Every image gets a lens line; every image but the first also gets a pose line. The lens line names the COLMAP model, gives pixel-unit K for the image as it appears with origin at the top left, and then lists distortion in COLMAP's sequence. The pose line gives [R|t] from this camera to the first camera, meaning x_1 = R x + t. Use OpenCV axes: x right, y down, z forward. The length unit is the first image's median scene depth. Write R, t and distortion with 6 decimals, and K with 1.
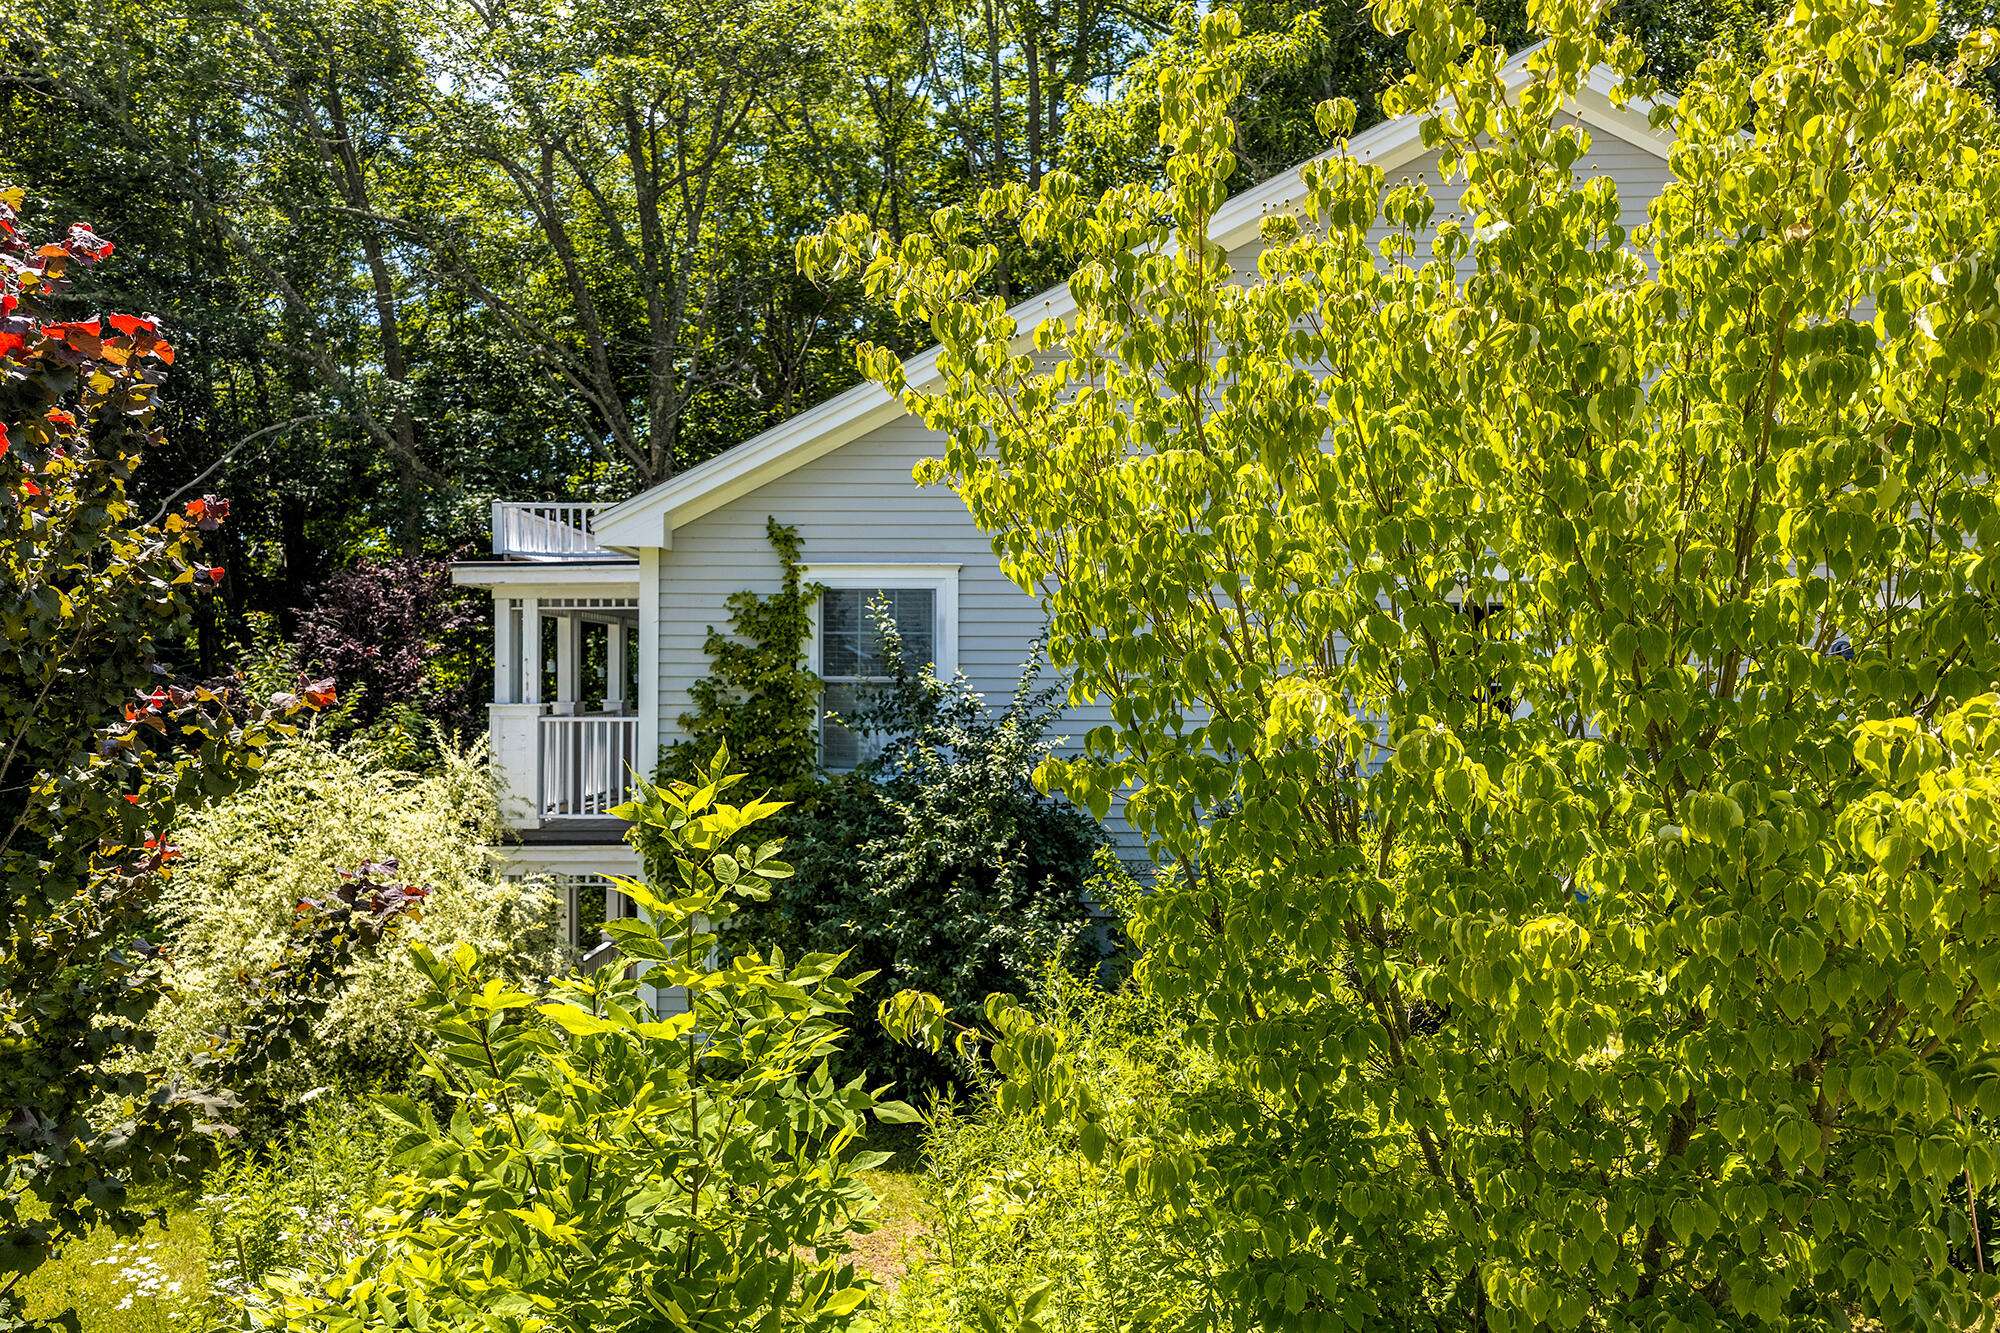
lens RADIAL K [[1674.3, 0, 988.1], [0, 1674.3, 649.6], [0, 0, 1]] dist [0.038101, -0.011073]
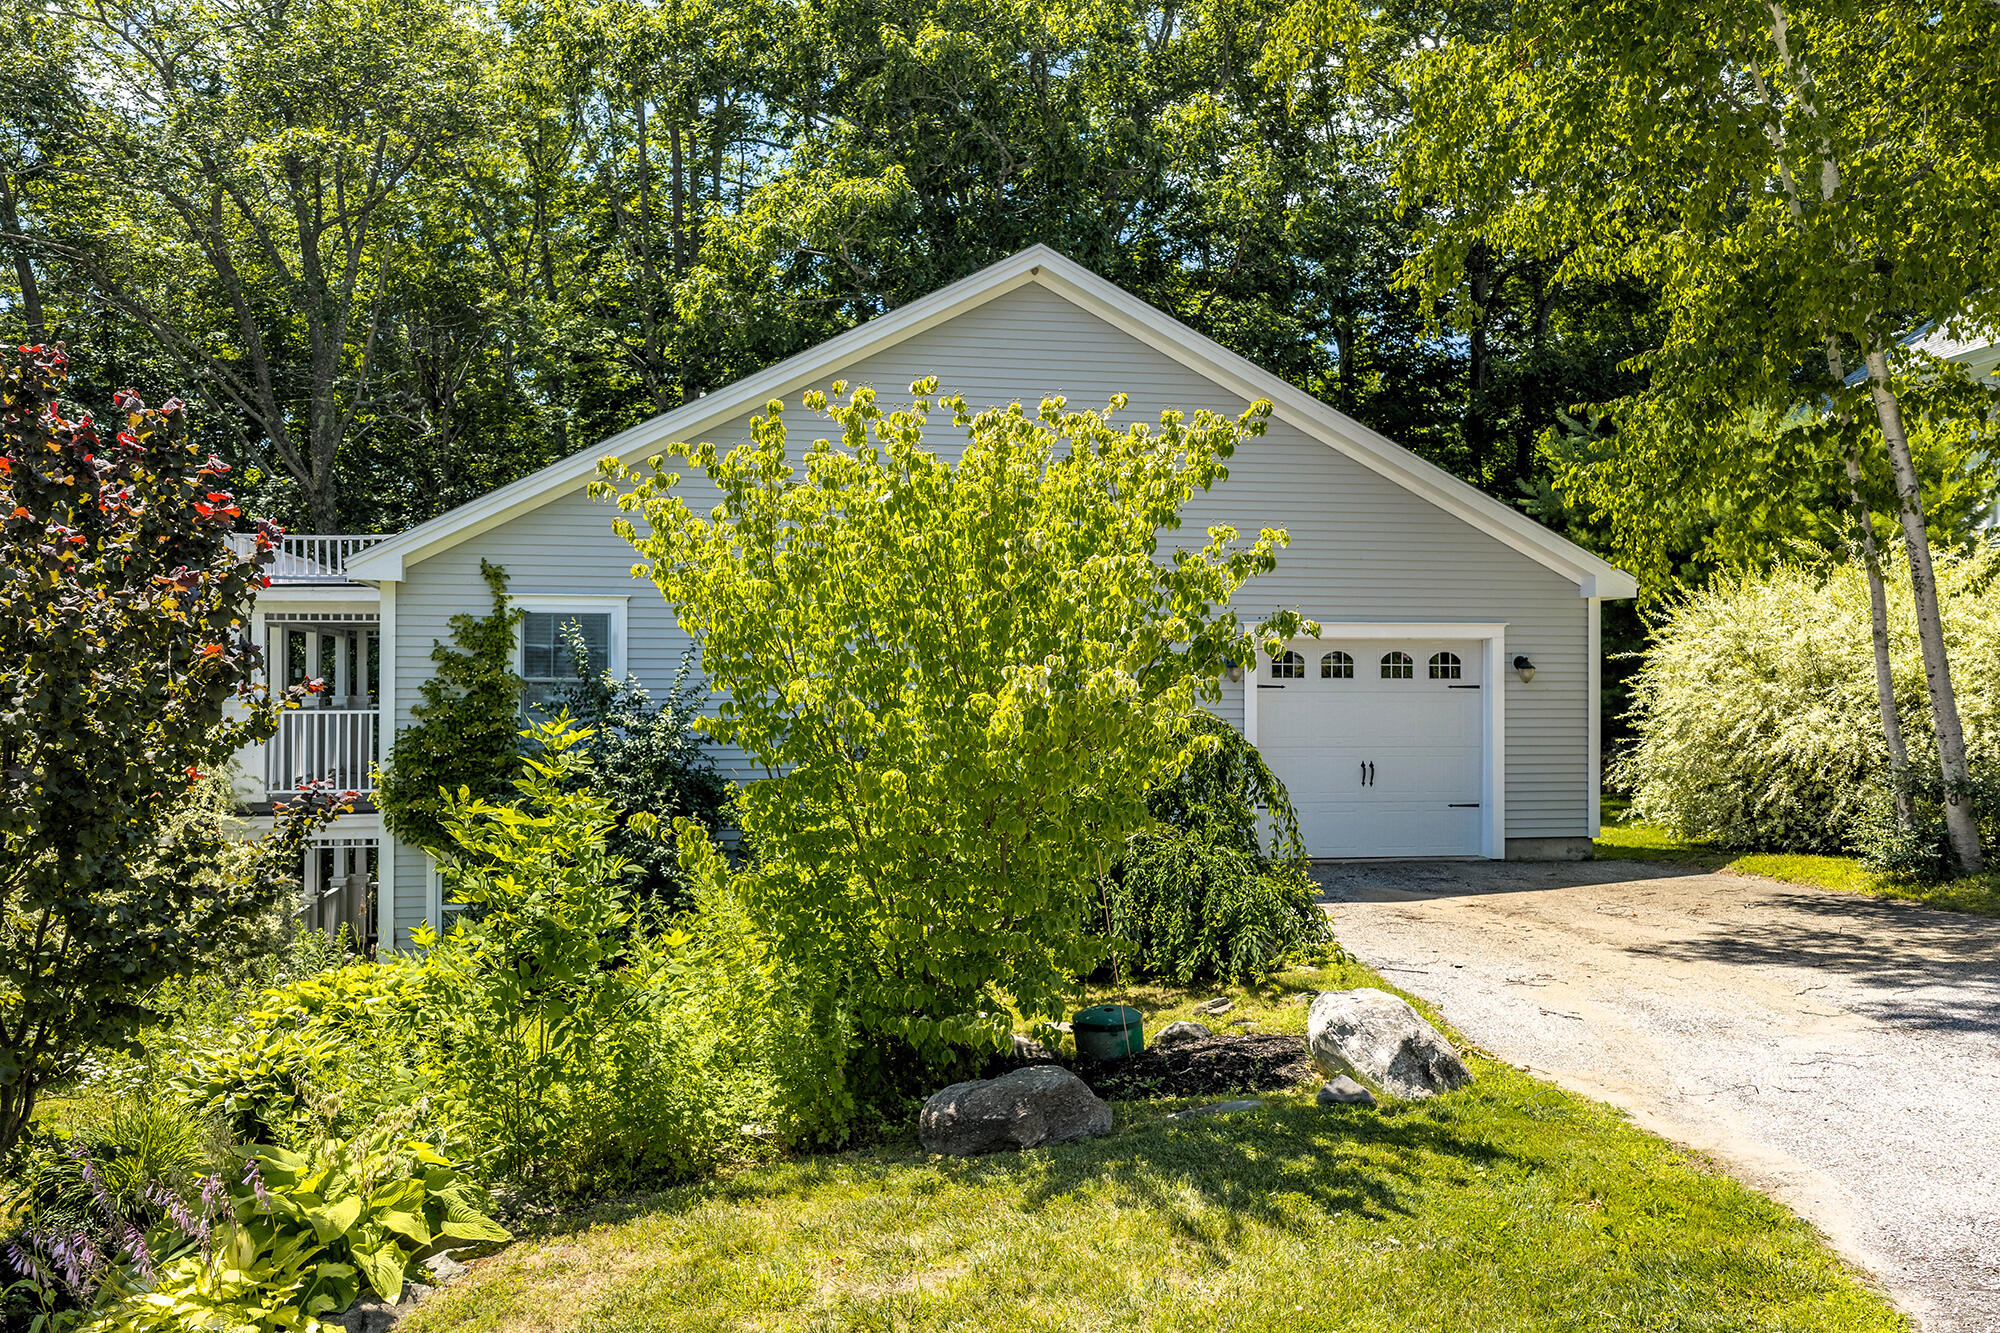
lens RADIAL K [[1674.3, 0, 988.1], [0, 1674.3, 649.6], [0, 0, 1]] dist [0.038101, -0.011073]
pose [[0.977060, 0.003088, 0.212942, -0.022967], [-0.003140, 0.999995, -0.000098, -0.008149], [-0.212942, -0.000573, 0.977065, -0.435686]]
